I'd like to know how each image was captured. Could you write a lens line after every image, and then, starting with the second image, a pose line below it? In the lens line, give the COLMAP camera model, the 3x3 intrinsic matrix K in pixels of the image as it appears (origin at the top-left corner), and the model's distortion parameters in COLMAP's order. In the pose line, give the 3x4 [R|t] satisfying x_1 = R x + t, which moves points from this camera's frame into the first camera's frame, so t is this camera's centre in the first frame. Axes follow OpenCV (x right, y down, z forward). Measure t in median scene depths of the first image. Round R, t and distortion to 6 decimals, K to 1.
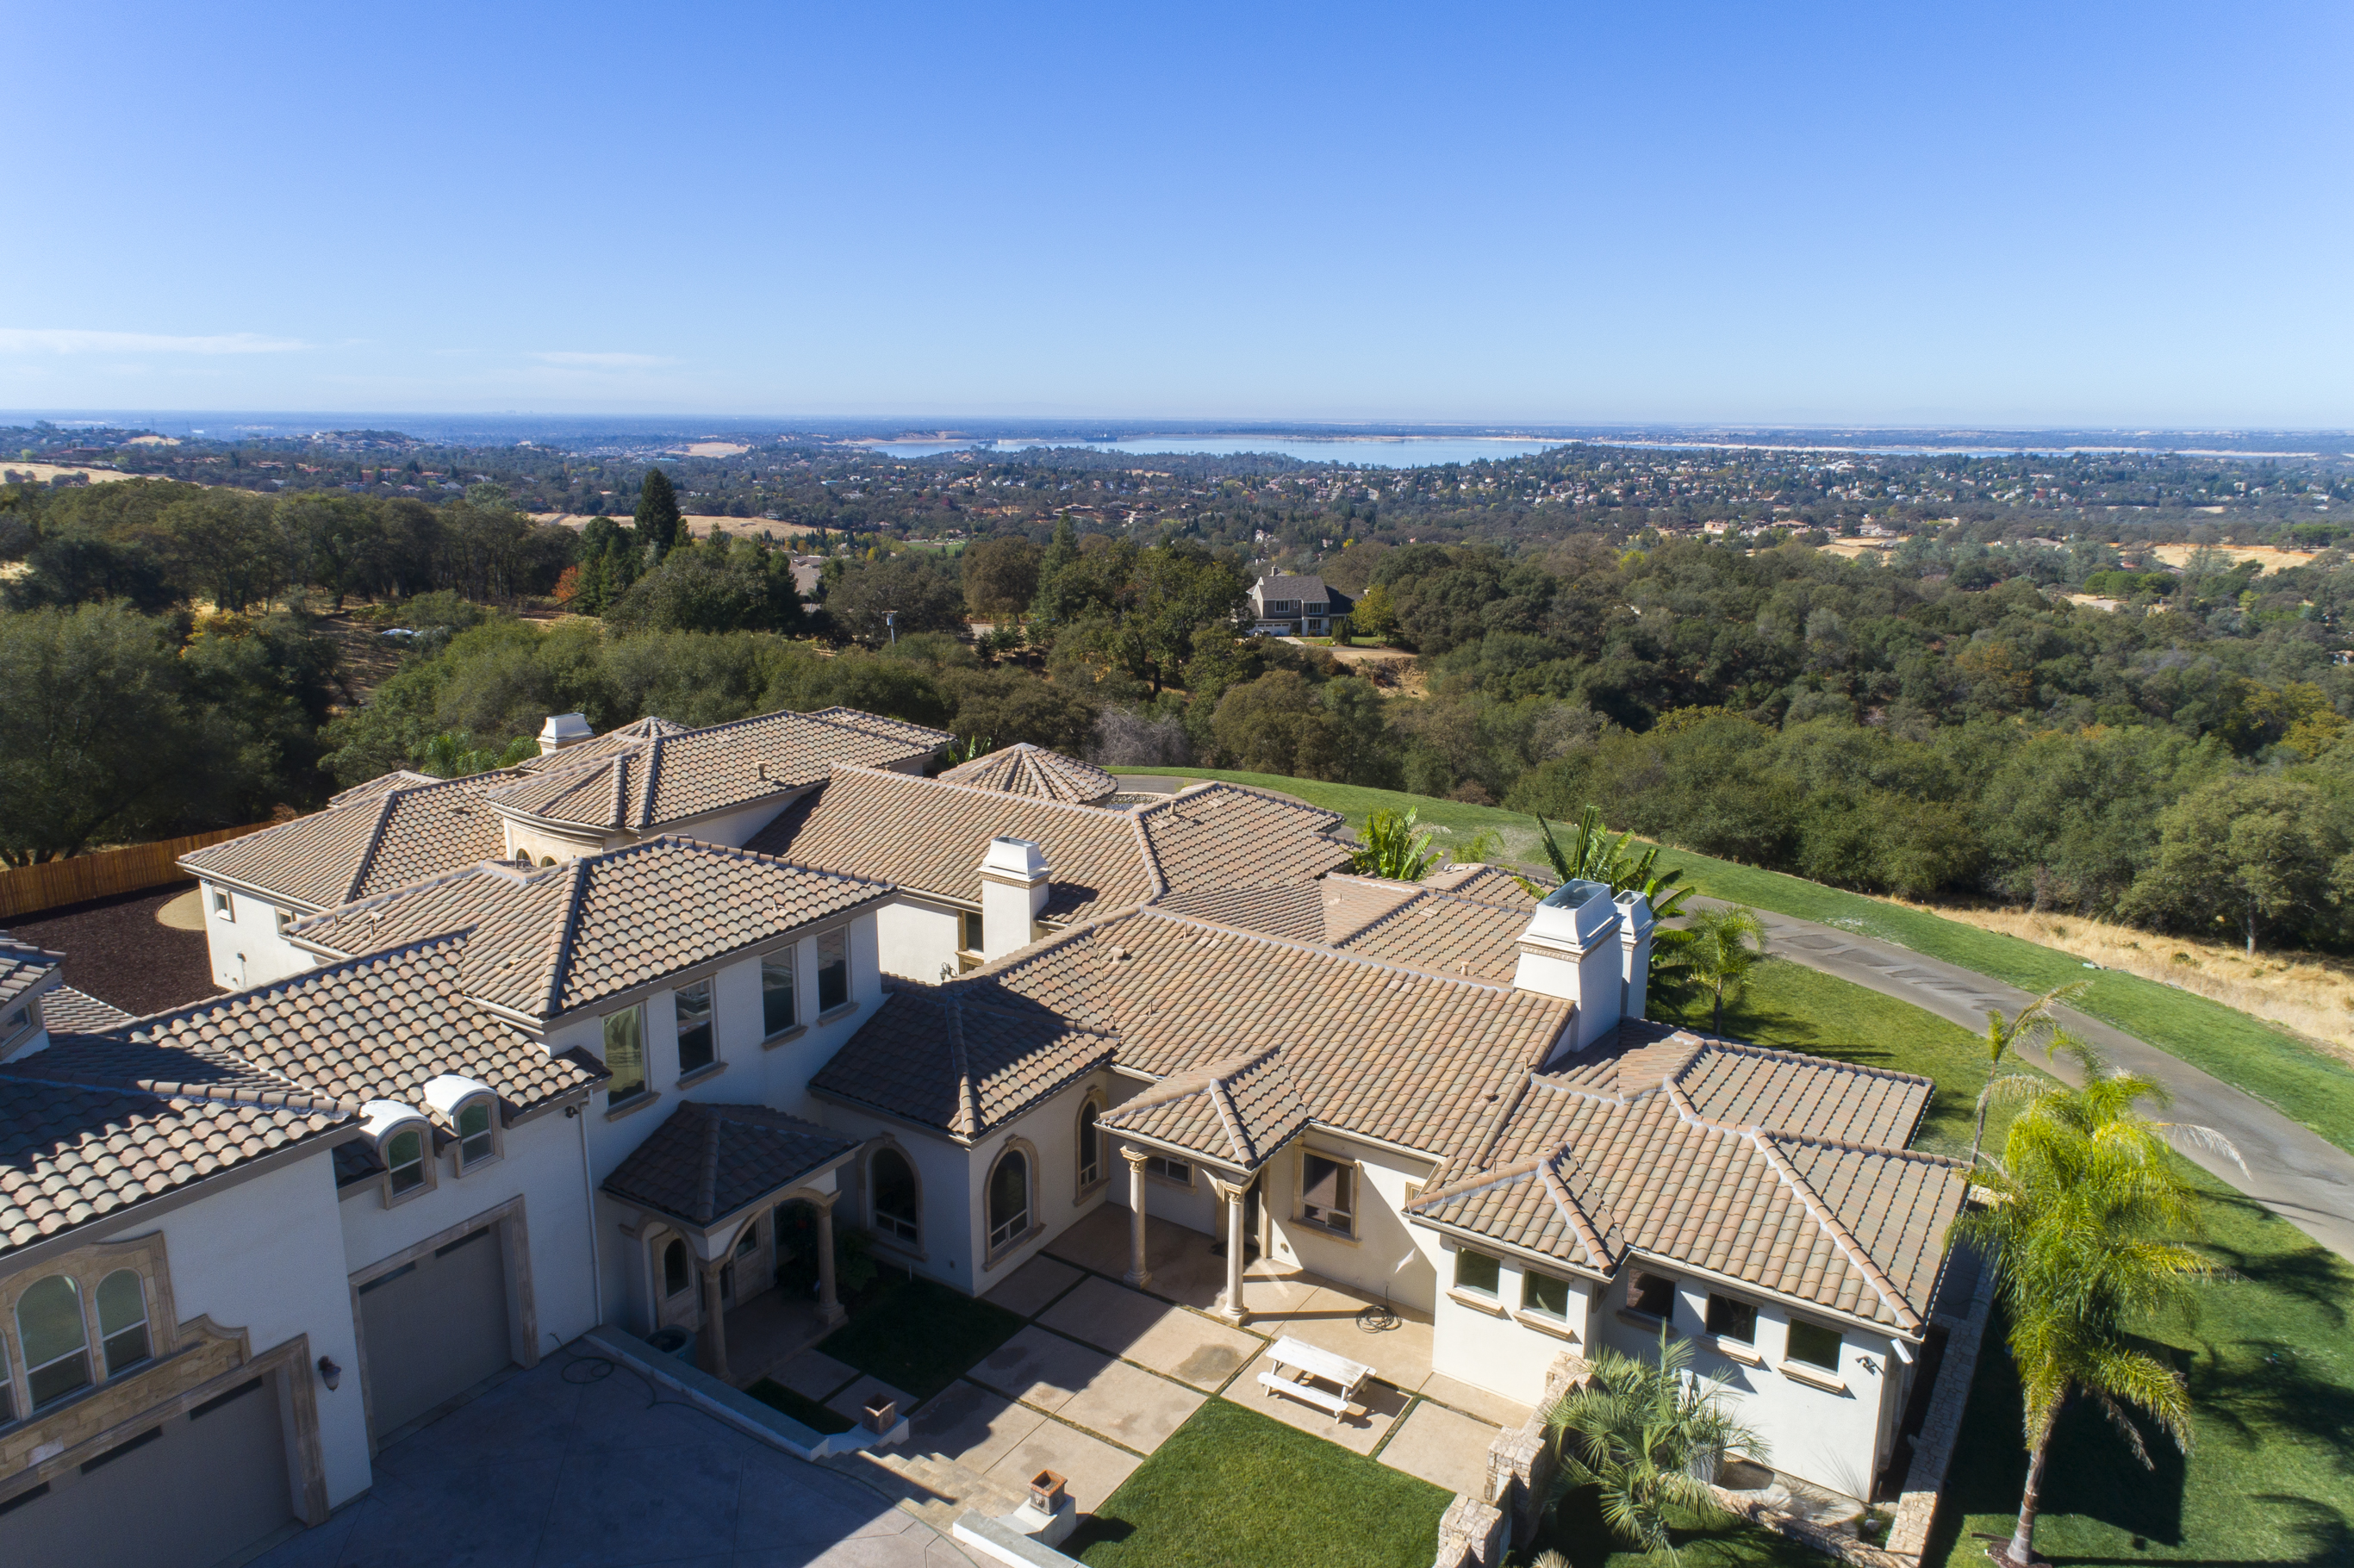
lens RADIAL K [[1561.3, 0, 1170.7], [0, 1561.3, 779.4], [0, 0, 1]] dist [0.018692, 0.002451]
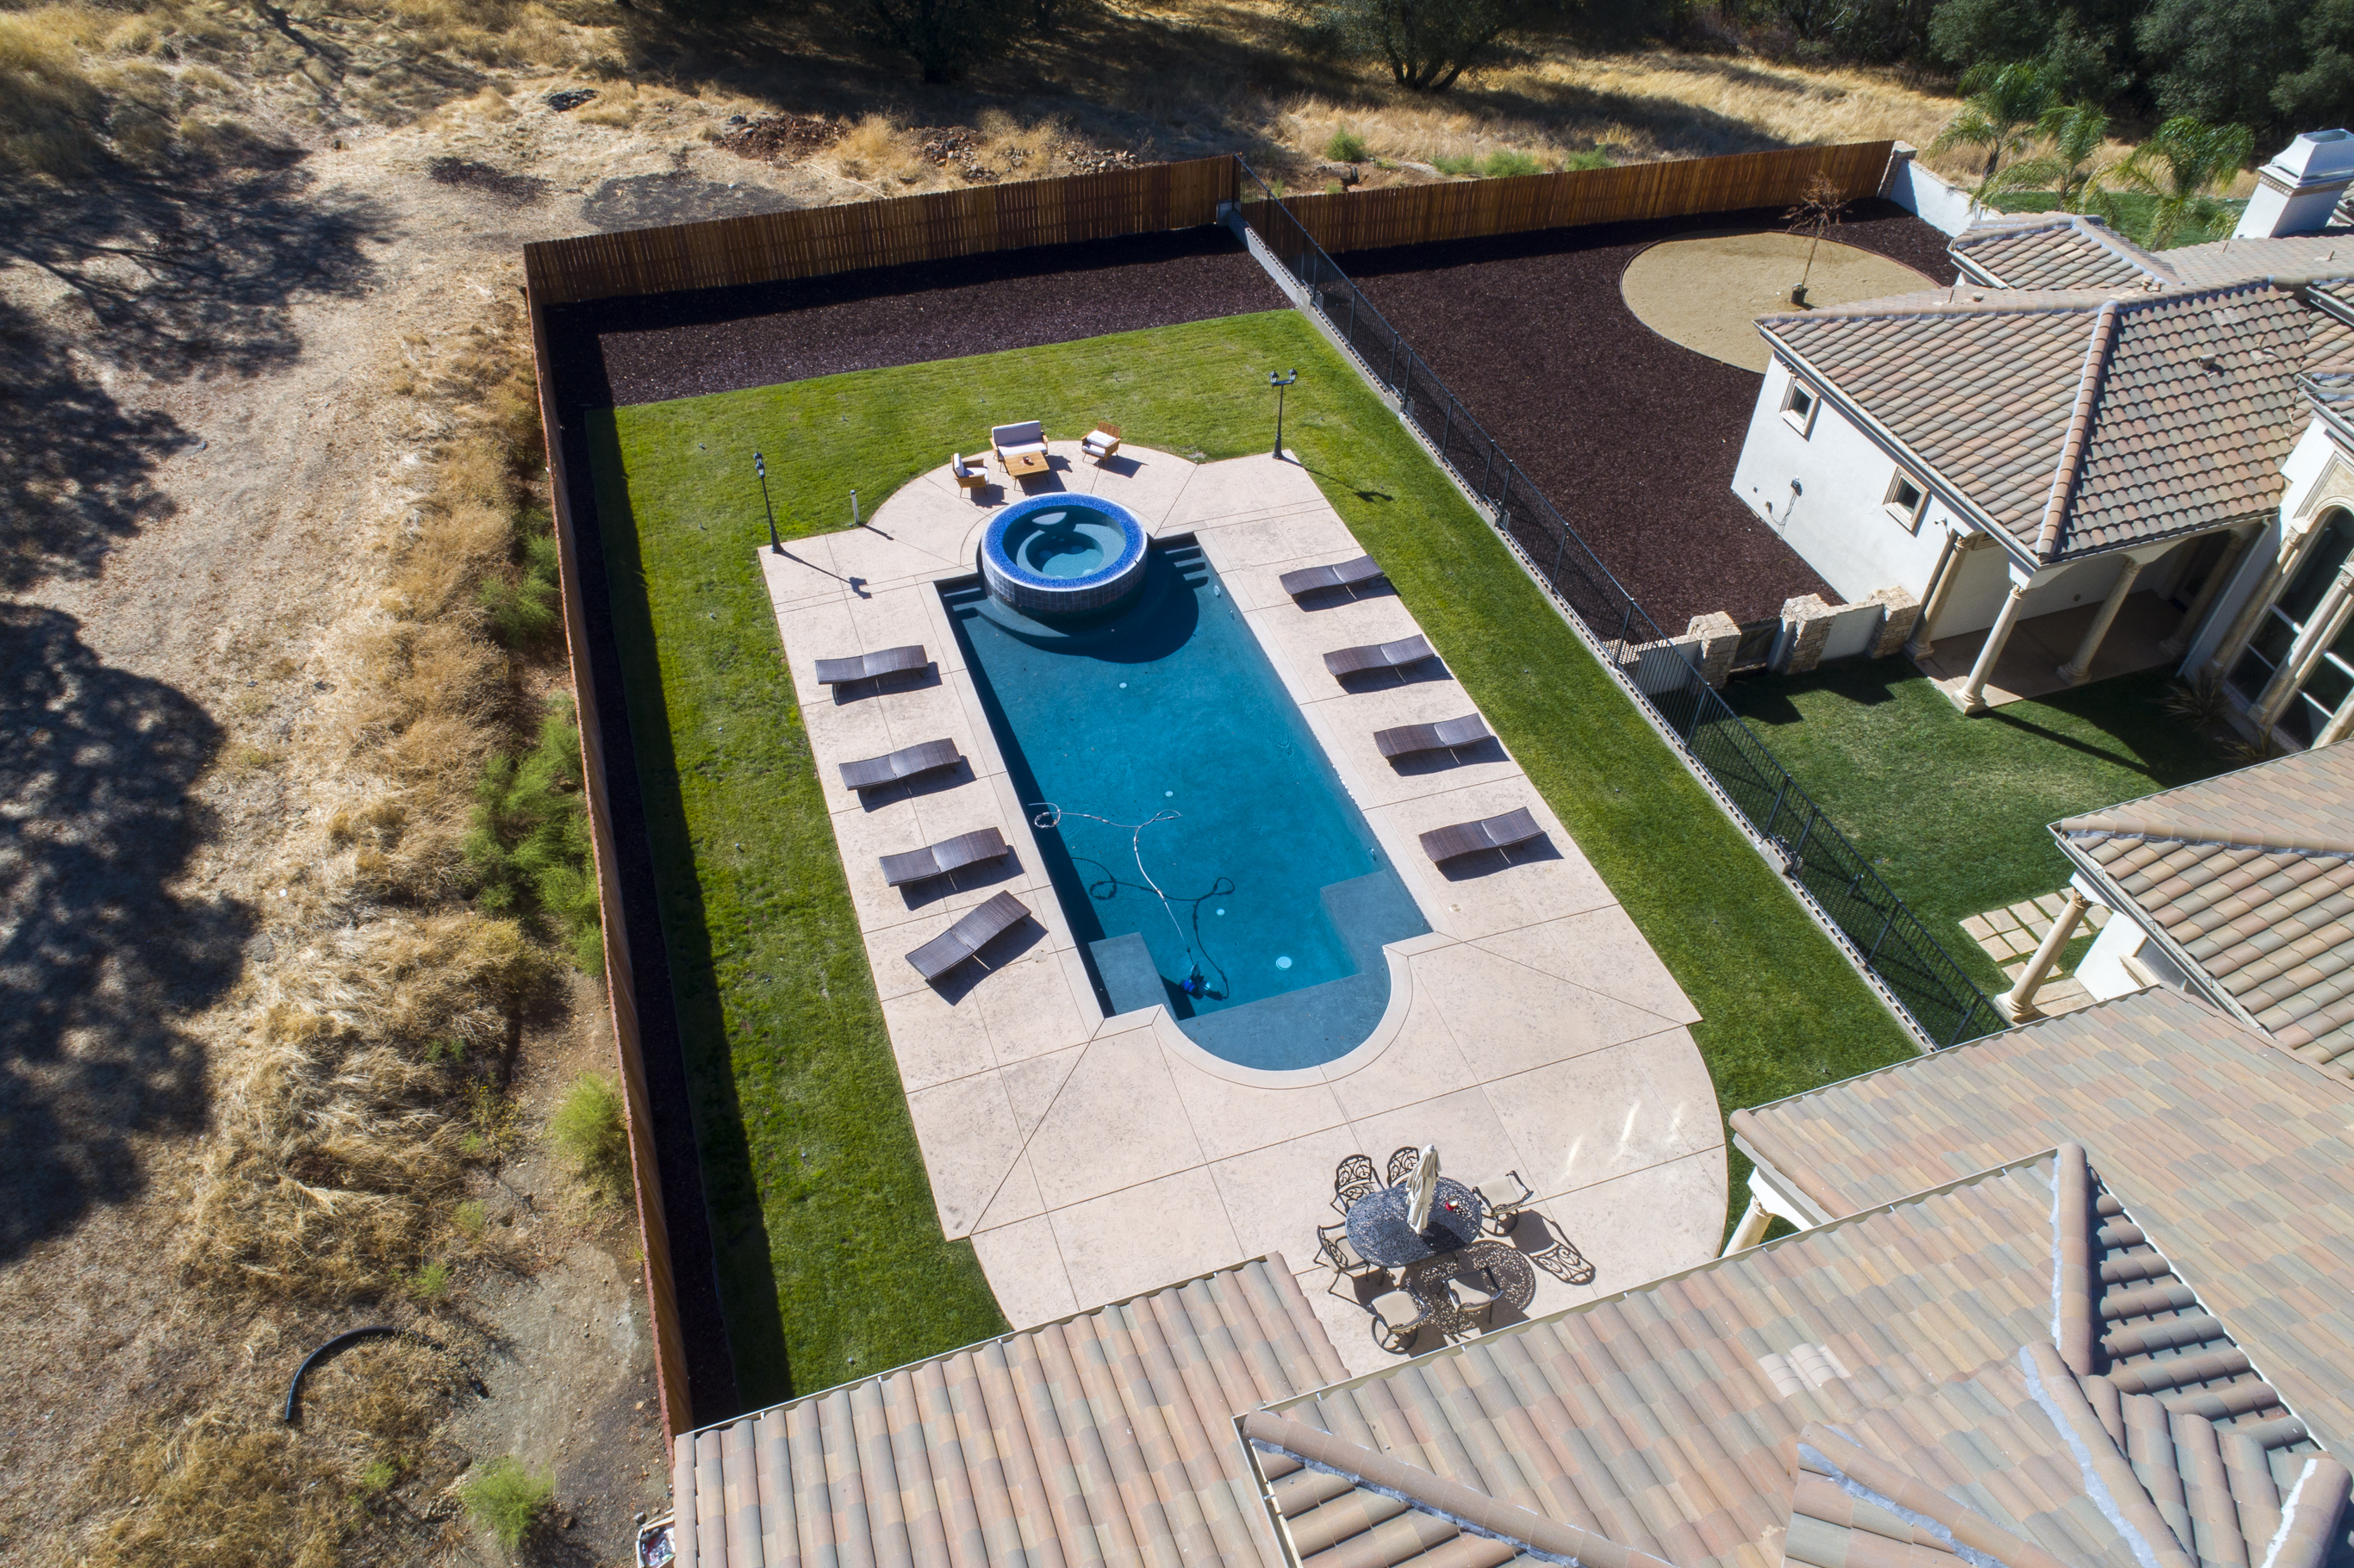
lens RADIAL K [[1569.1, 0, 1197.0], [0, 1569.1, 775.9], [0, 0, 1]] dist [-0.004189, -0.000369]
pose [[0.788311, 0.434755, -0.435377, -0.263193], [-0.152825, 0.823792, 0.545904, -0.072140], [0.595995, -0.363806, 0.715846, 0.175351]]
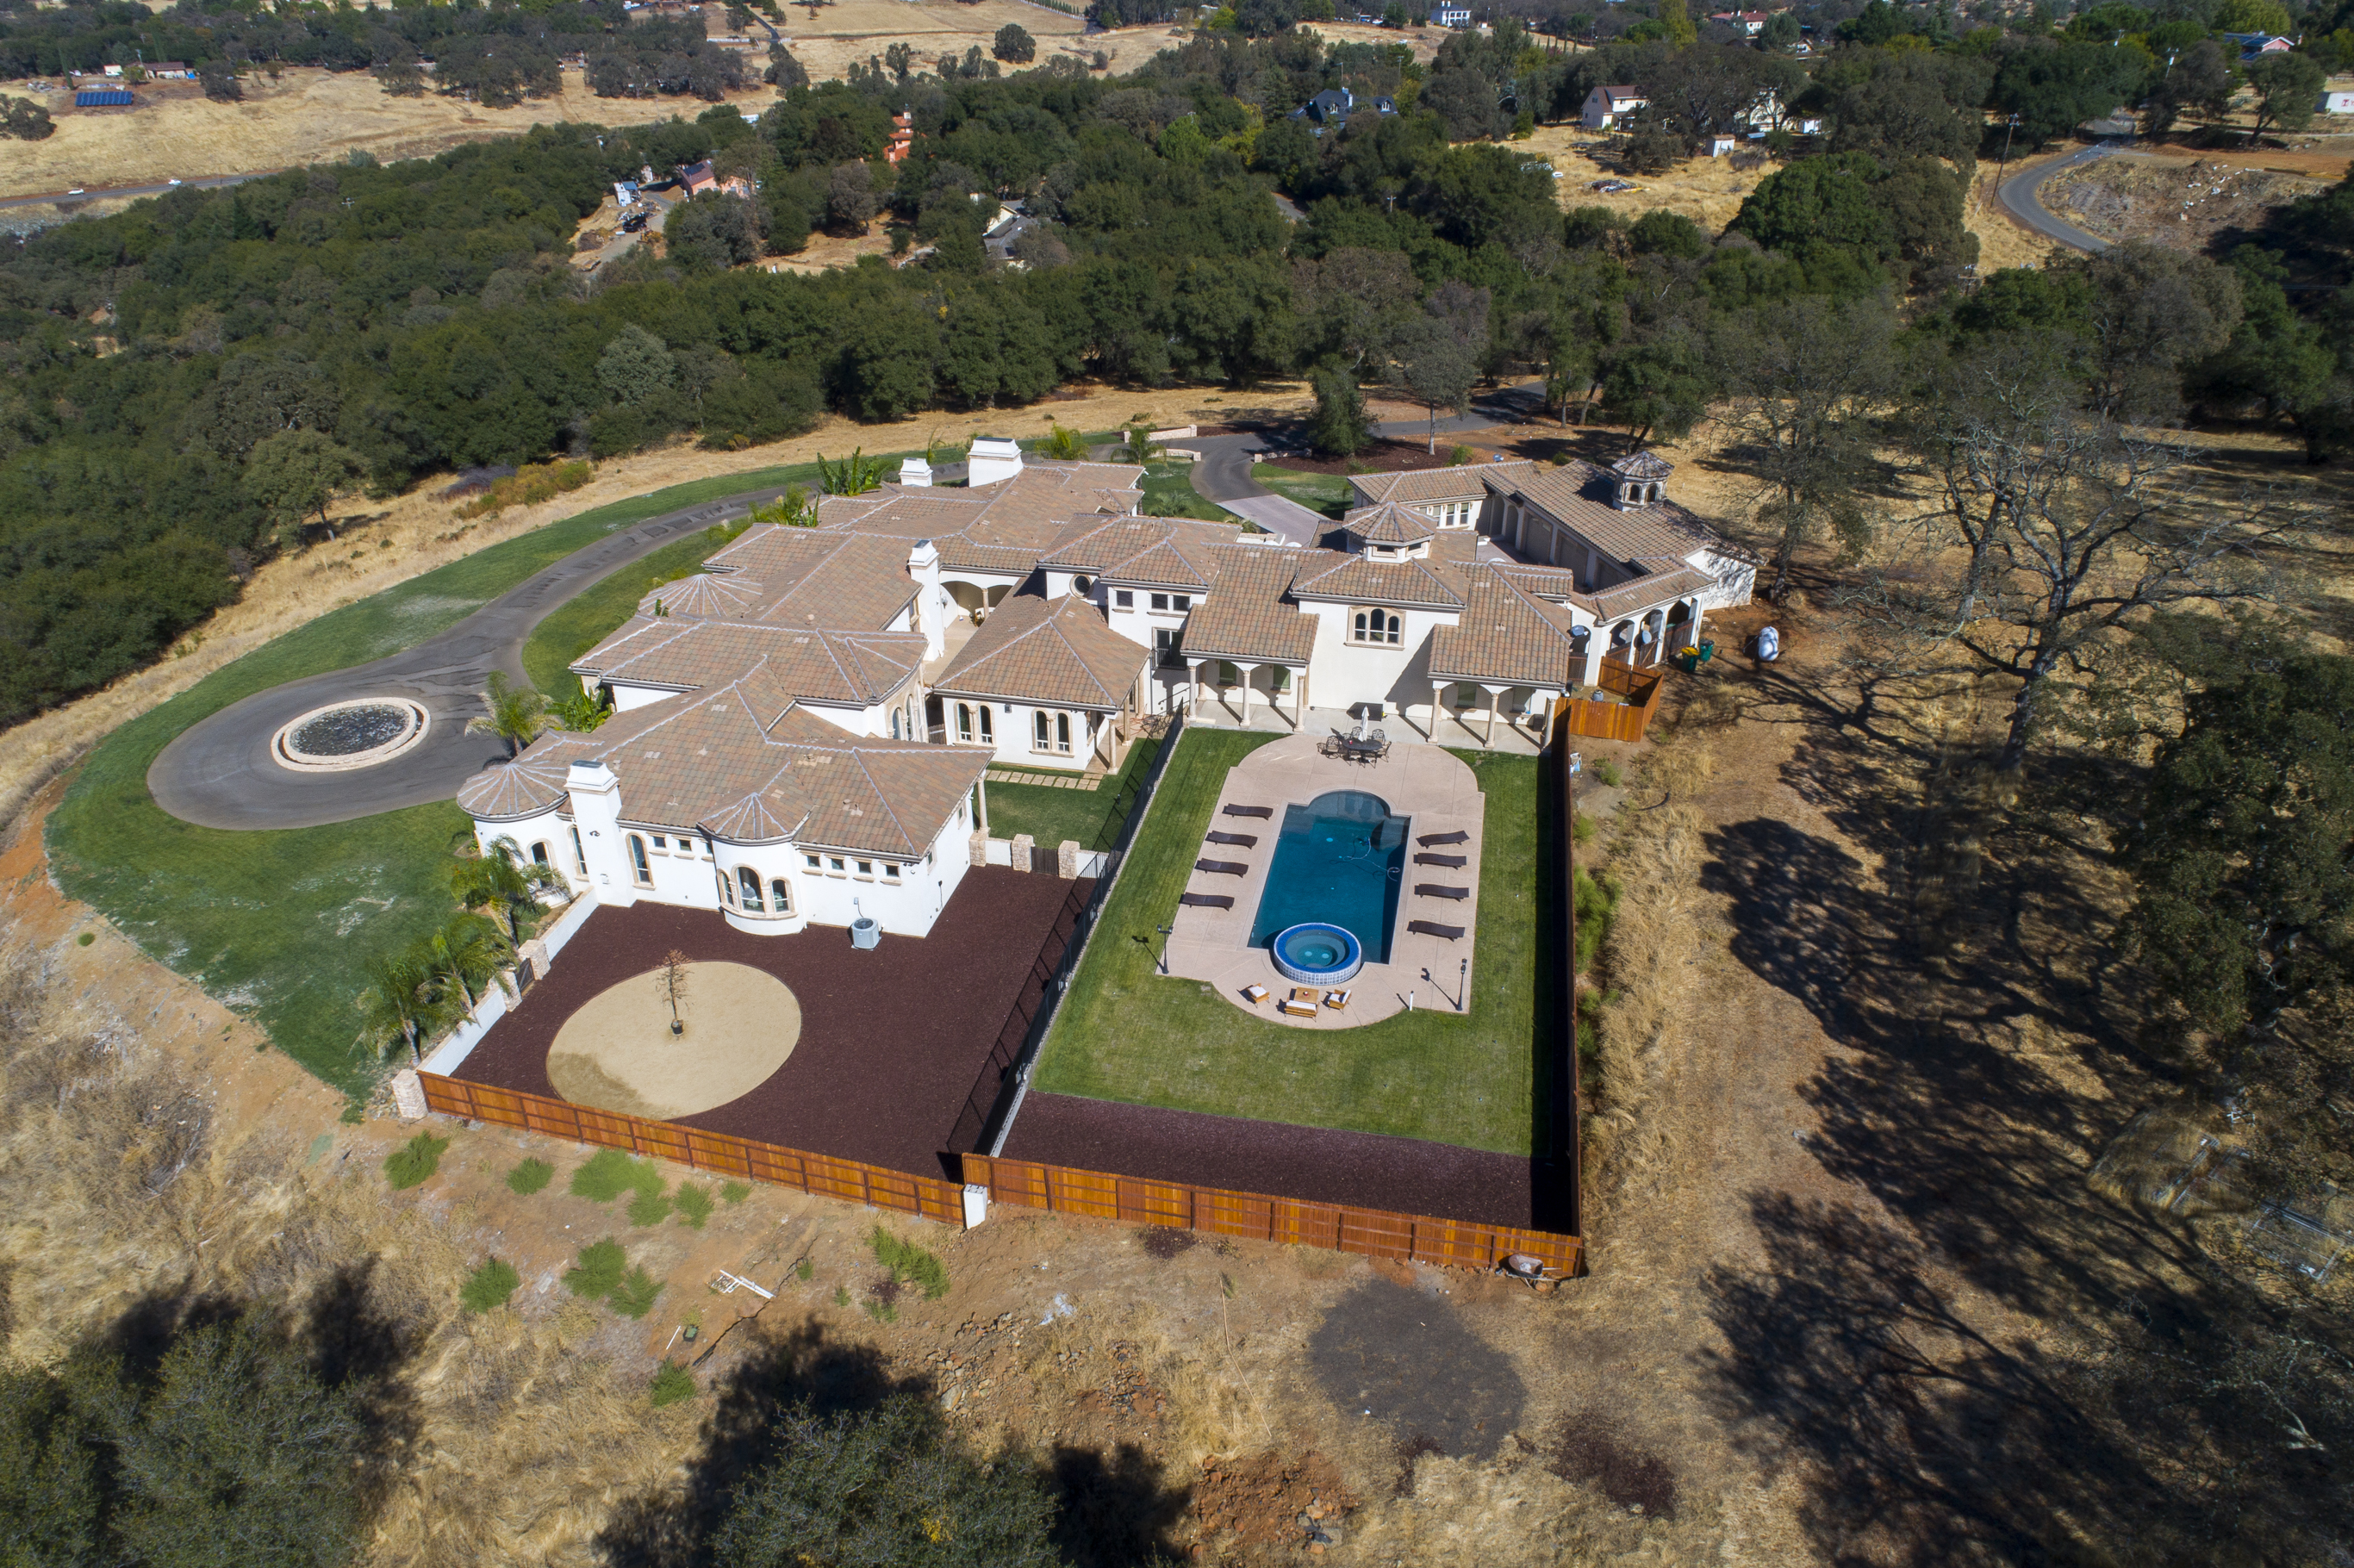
lens RADIAL K [[1571.3, 0, 1177.0], [0, 1571.3, 784.0], [0, 0, 1]] dist [-0.006809, 0.003688]
pose [[-0.346796, -0.464476, 0.814859, -1.006477], [0.217579, 0.805237, 0.551591, -0.375310], [-0.912355, 0.368586, -0.178193, 0.608386]]
